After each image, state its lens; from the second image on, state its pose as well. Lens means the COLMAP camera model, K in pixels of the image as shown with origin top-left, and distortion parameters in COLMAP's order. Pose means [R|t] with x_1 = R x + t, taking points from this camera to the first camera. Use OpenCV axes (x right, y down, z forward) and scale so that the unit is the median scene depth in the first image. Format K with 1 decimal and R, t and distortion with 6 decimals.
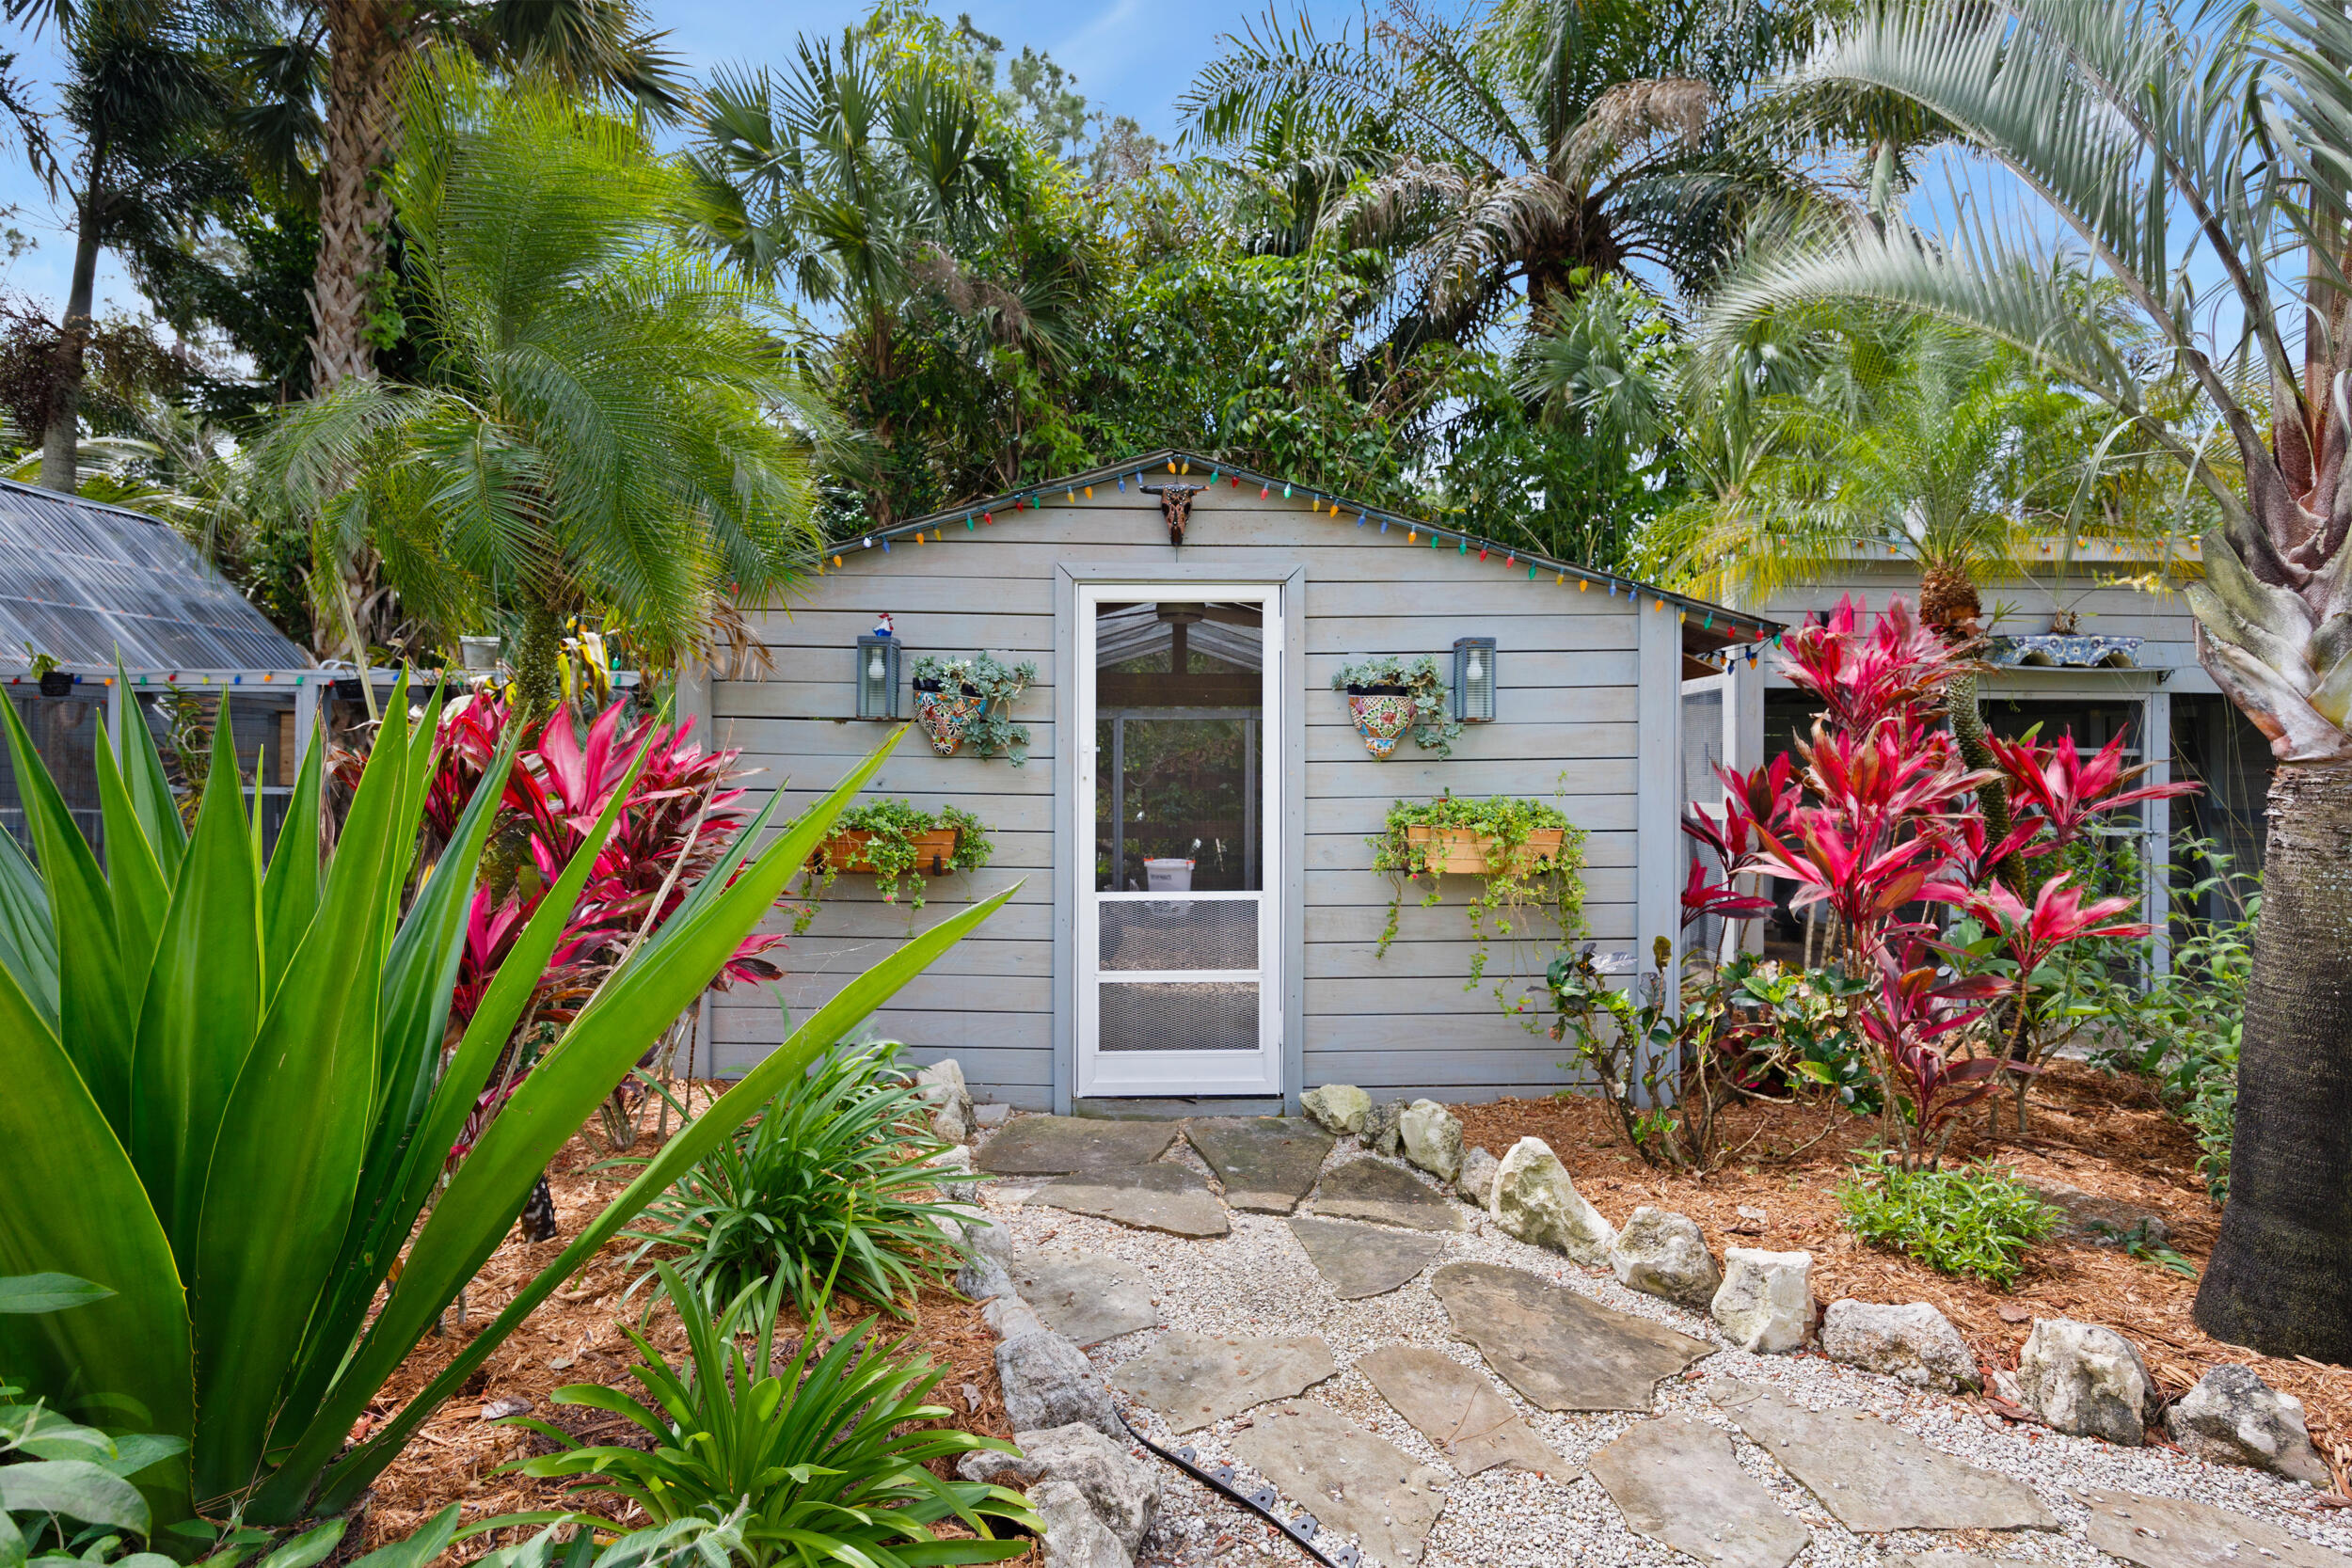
lens RADIAL K [[1102.8, 0, 1183.7], [0, 1102.8, 786.9], [0, 0, 1]] dist [-0.010723, -0.000379]
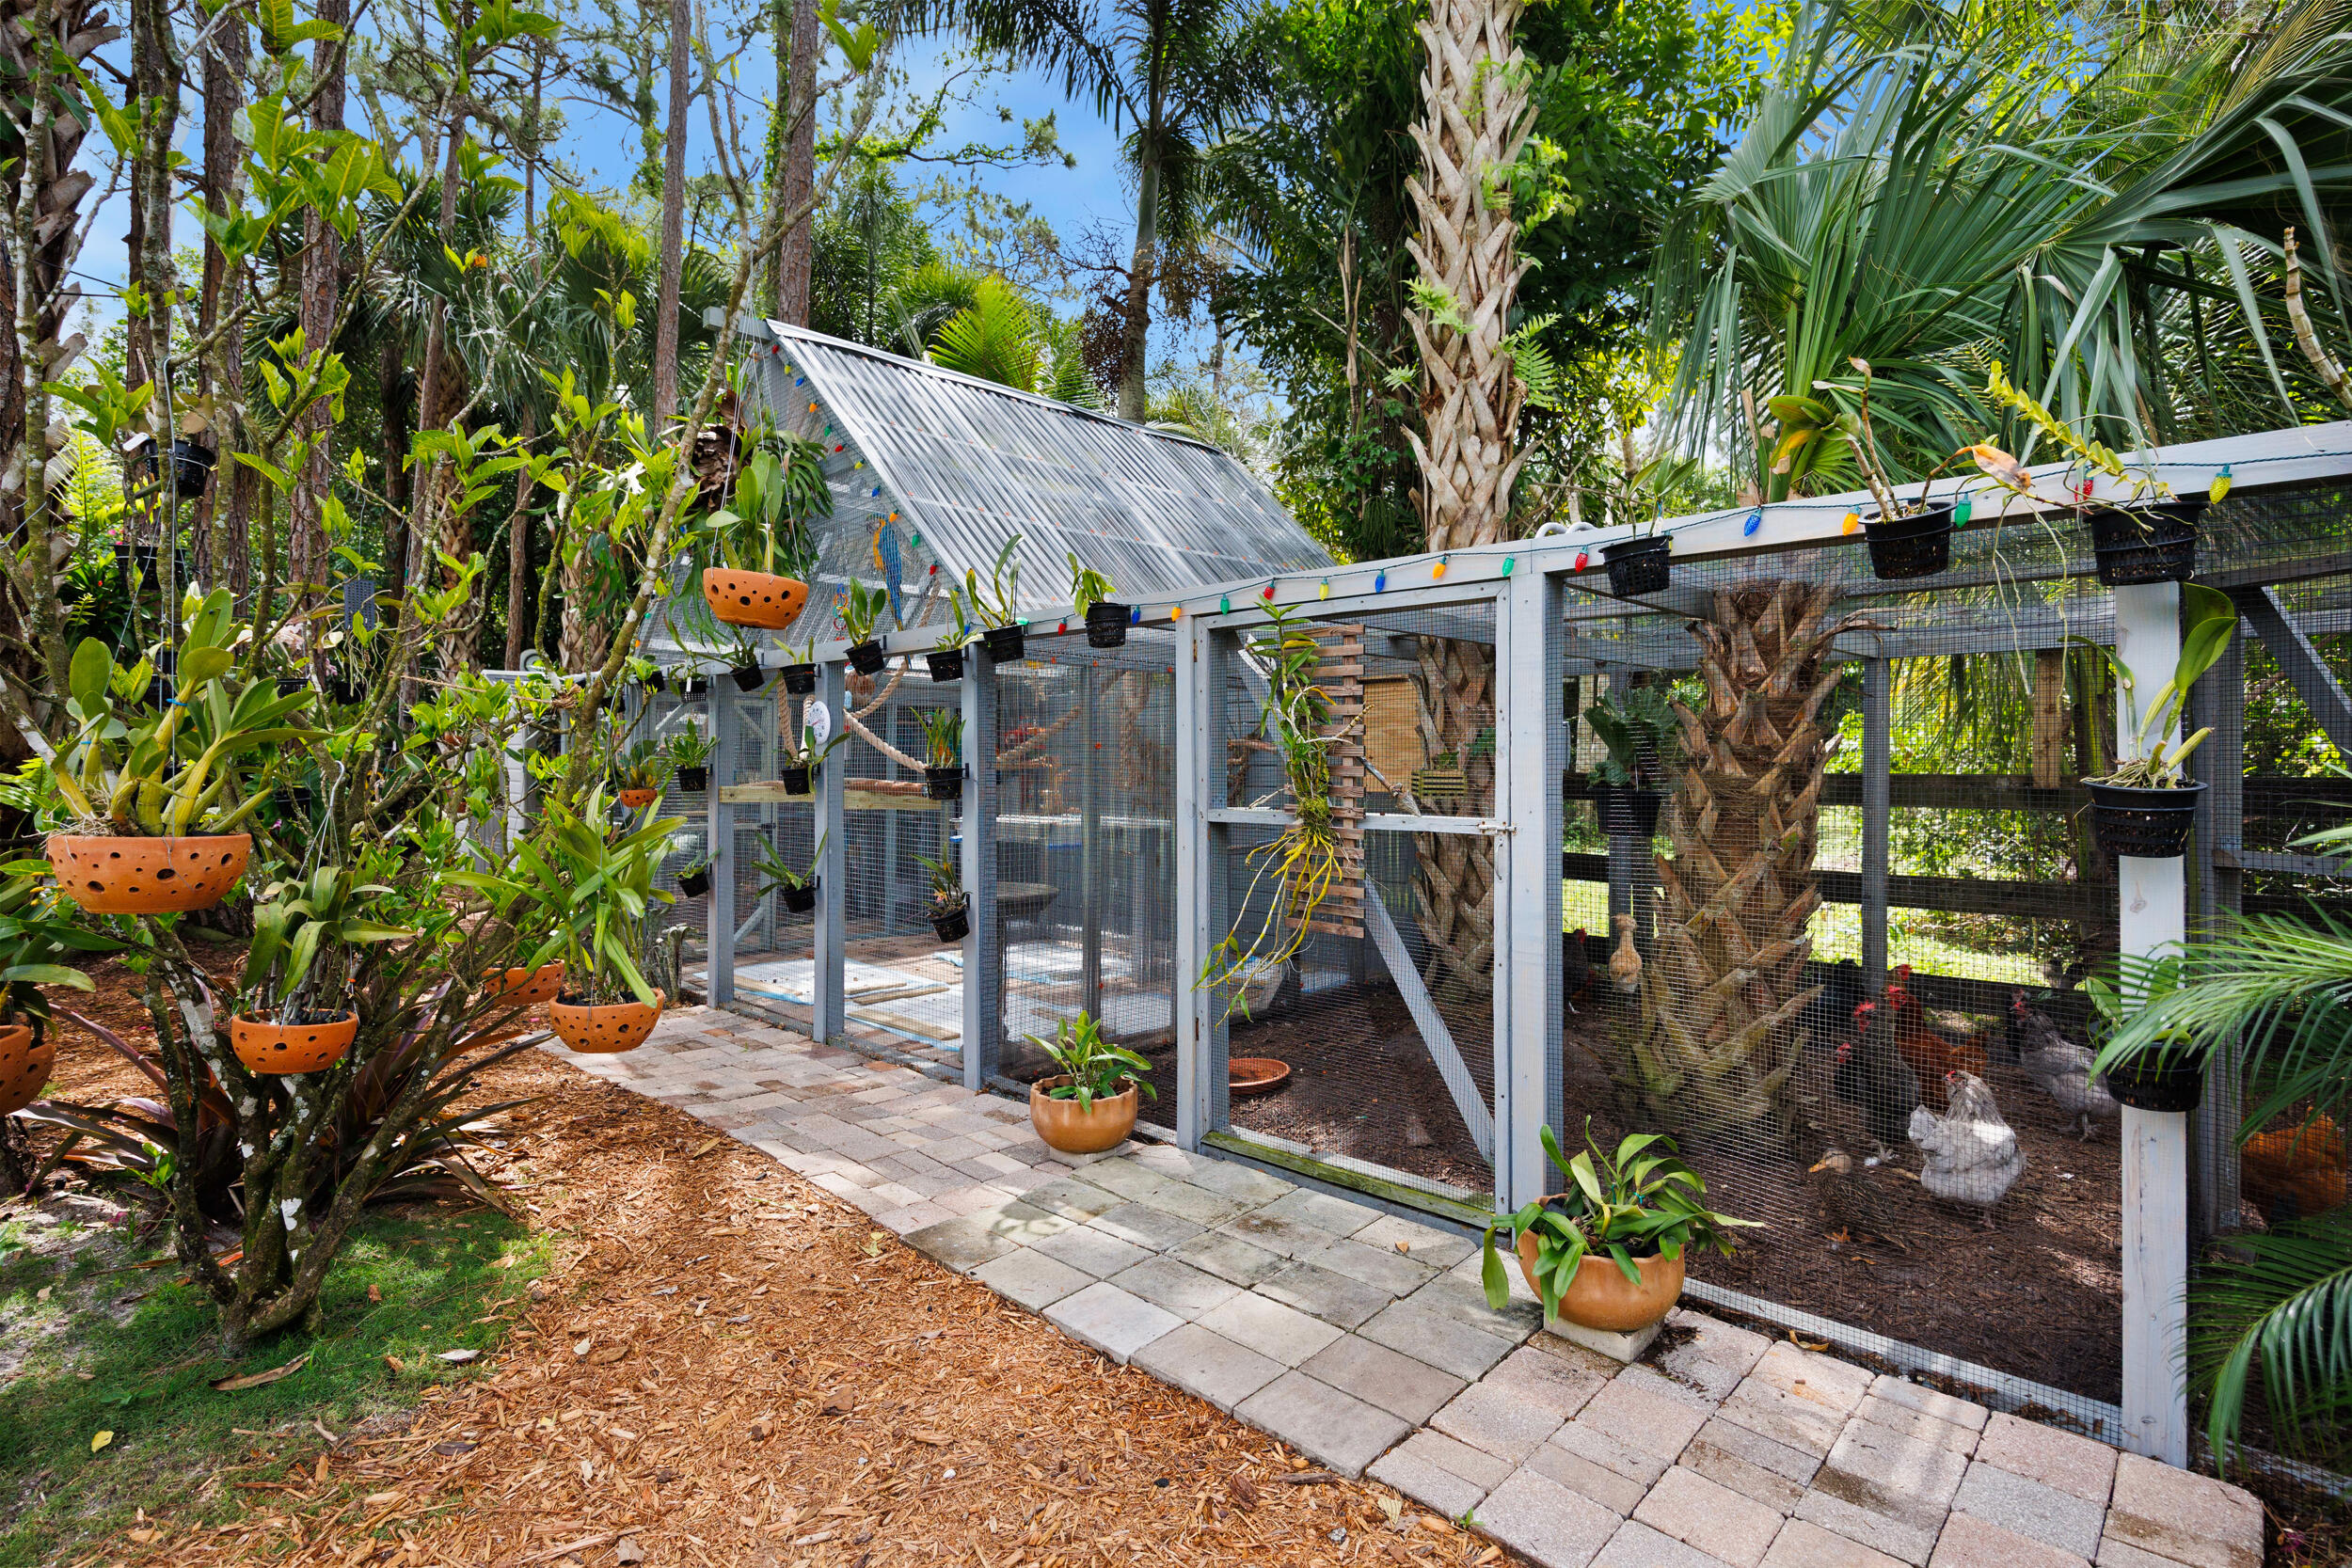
lens RADIAL K [[1102.8, 0, 1171.1], [0, 1102.8, 783.1], [0, 0, 1]] dist [-0.010723, -0.000379]
pose [[0.714184, -0.000796, -0.699958, -0.532234], [0.002792, 0.999995, 0.001710, -0.011999], [0.699953, -0.003176, 0.714182, 0.535285]]
